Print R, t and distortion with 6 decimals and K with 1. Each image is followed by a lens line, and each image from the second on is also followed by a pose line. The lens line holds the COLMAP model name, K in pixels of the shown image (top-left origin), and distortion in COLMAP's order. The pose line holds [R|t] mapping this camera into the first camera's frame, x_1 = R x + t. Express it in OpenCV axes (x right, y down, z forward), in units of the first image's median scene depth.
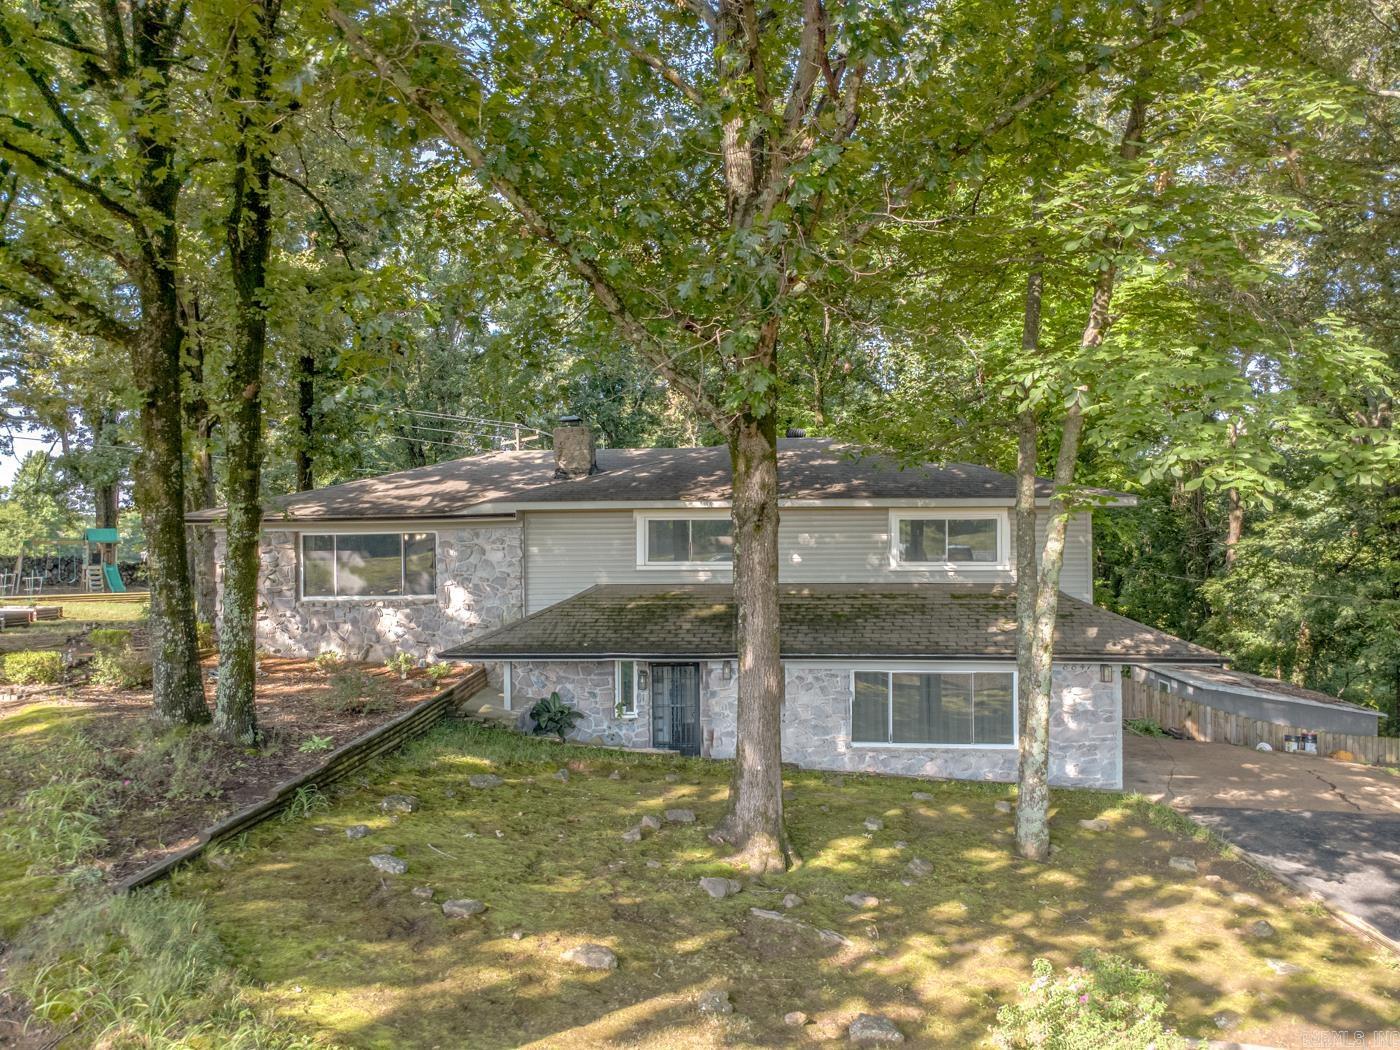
lens RADIAL K [[995.7, 0, 700.0], [0, 995.7, 525.0], [0, 0, 1]] dist [-0.003559, -0.000344]
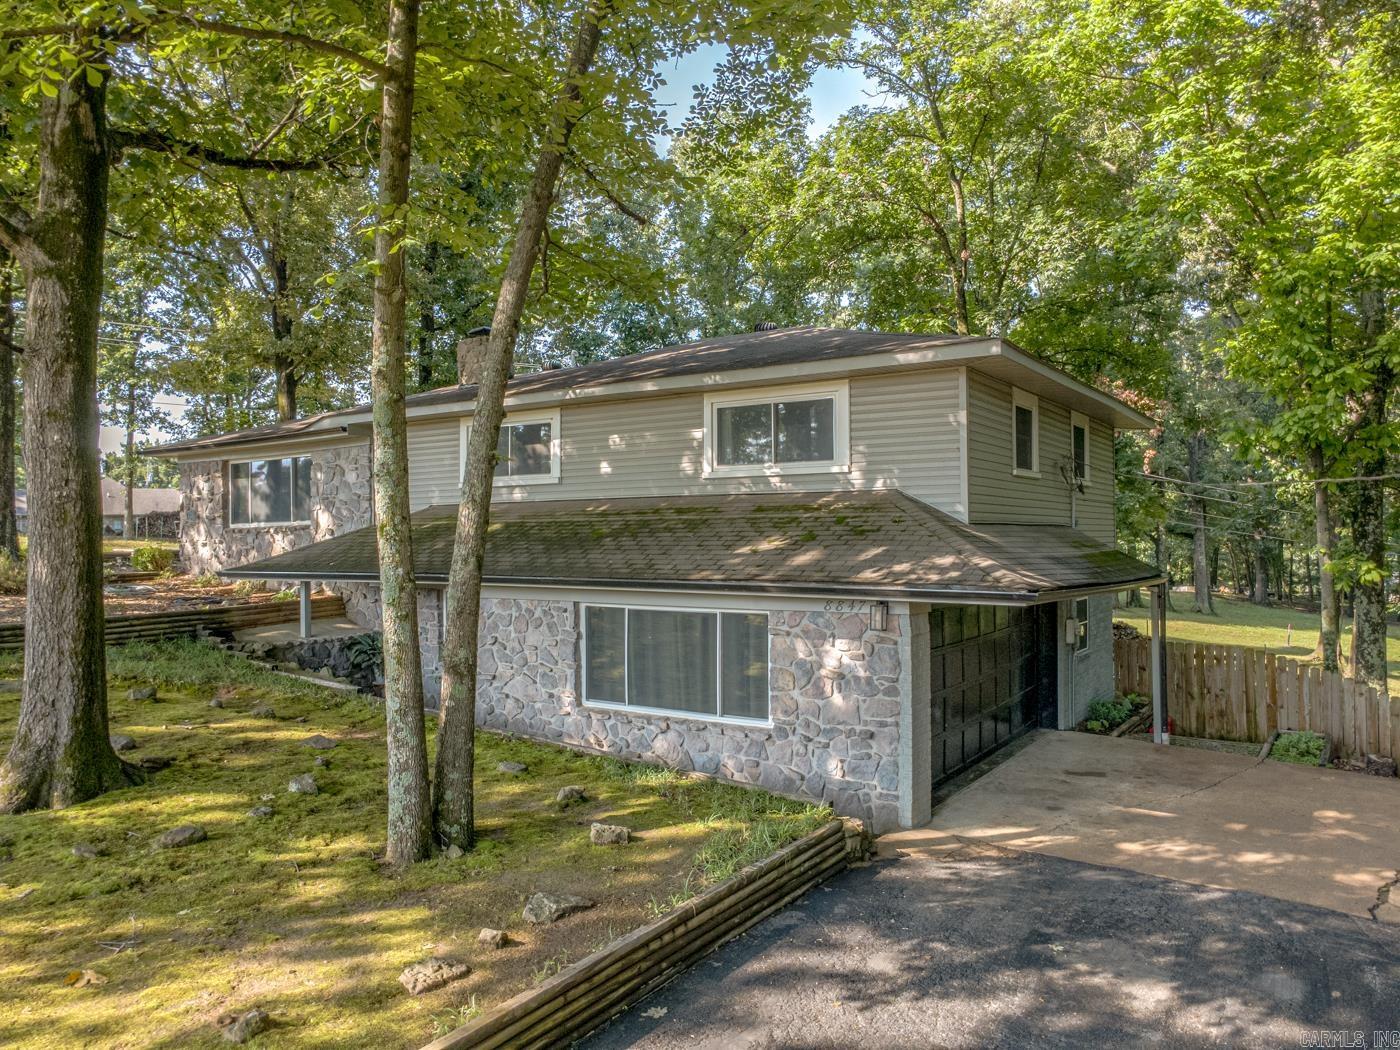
lens RADIAL K [[995.7, 0, 700.0], [0, 995.7, 525.0], [0, 0, 1]] dist [-0.003559, -0.000344]
pose [[0.880307, -0.004611, -0.474382, 0.581799], [0.005795, 0.999983, 0.001033, 0.085671], [0.474369, -0.003658, 0.880319, 0.379296]]
